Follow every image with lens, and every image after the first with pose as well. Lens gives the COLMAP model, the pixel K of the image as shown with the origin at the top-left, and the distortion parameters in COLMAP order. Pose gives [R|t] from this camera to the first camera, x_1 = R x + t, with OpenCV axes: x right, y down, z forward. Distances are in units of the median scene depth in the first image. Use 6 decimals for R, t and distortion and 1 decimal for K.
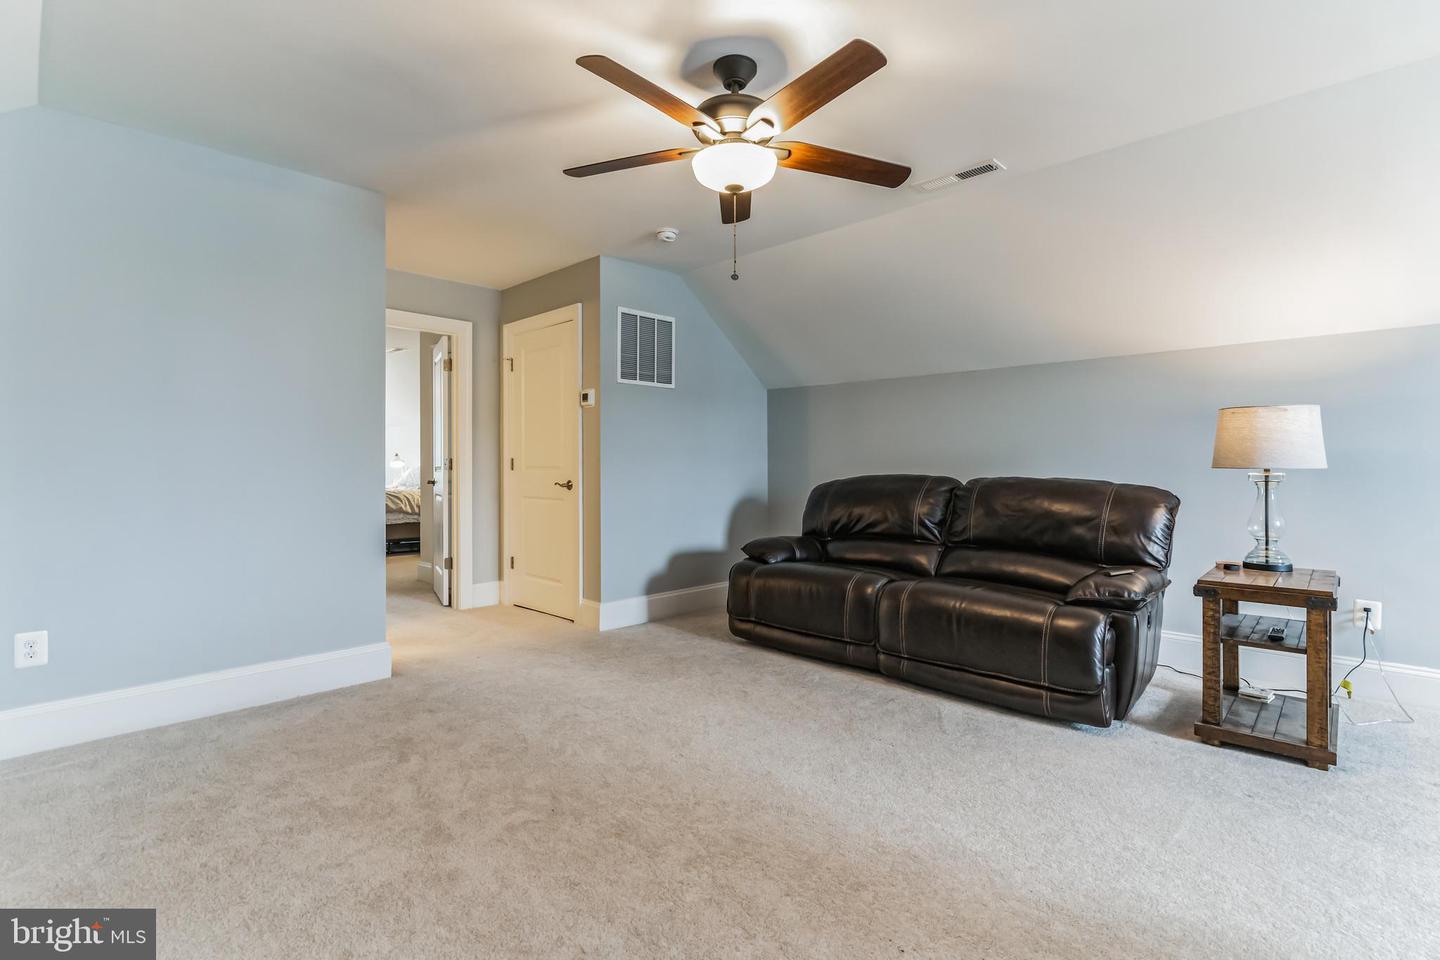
lens RADIAL K [[687.8, 0, 715.3], [0, 687.8, 478.6], [0, 0, 1]] dist [-0.000548, 0.000051]
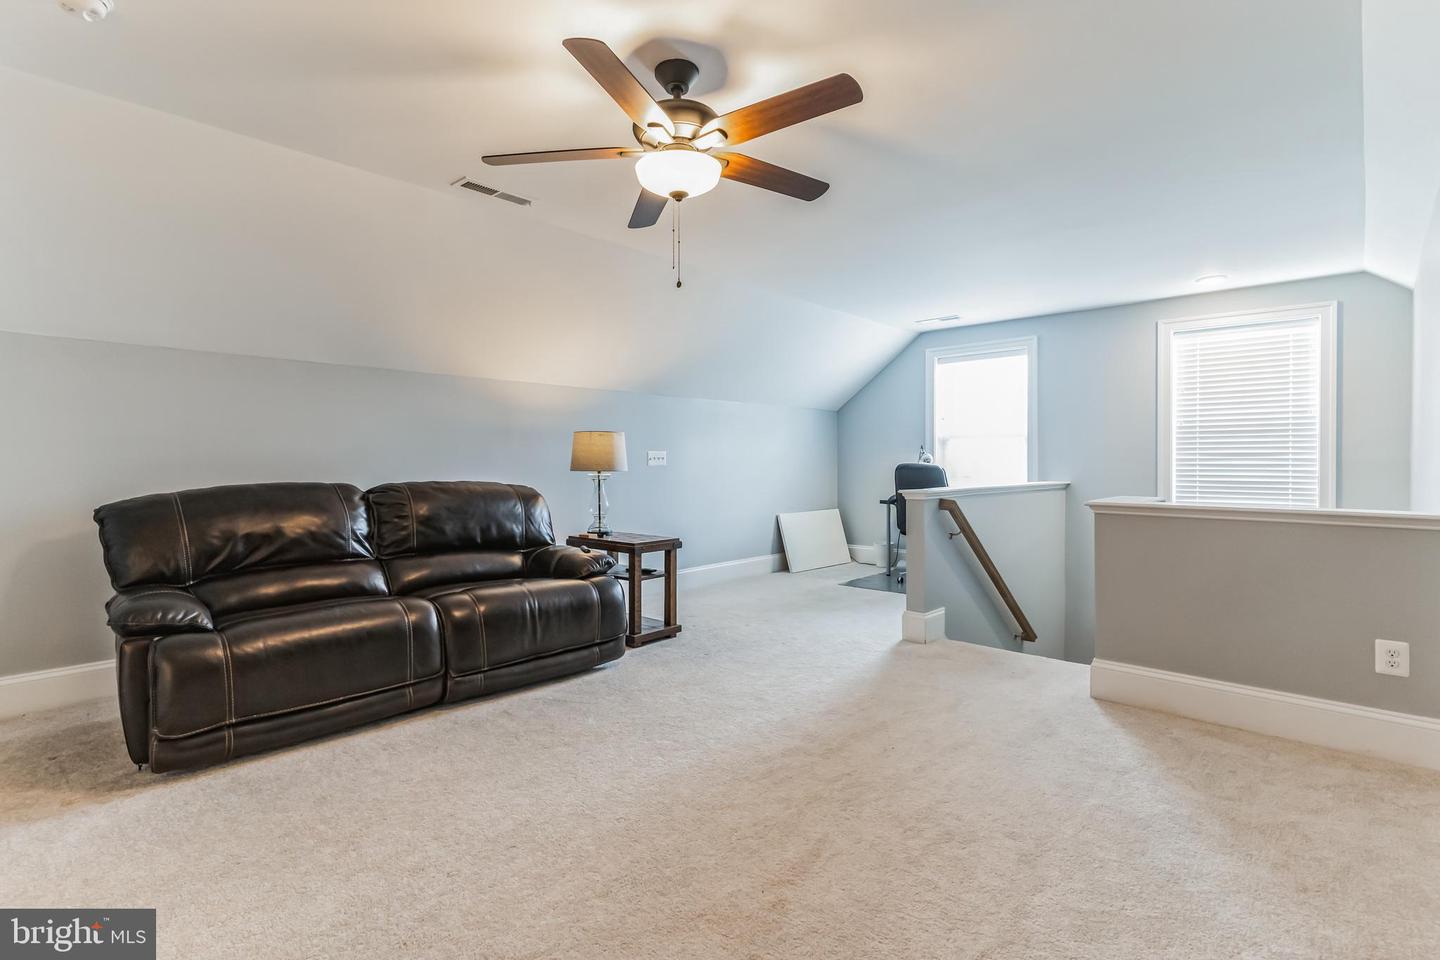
lens RADIAL K [[687.8, 0, 715.3], [0, 687.8, 478.6], [0, 0, 1]] dist [-0.000548, 0.000051]
pose [[-0.020275, -0.021989, 0.999553, -0.746201], [0.019959, 0.999550, 0.022394, -0.026042], [-0.999595, 0.020404, -0.019827, 0.748253]]
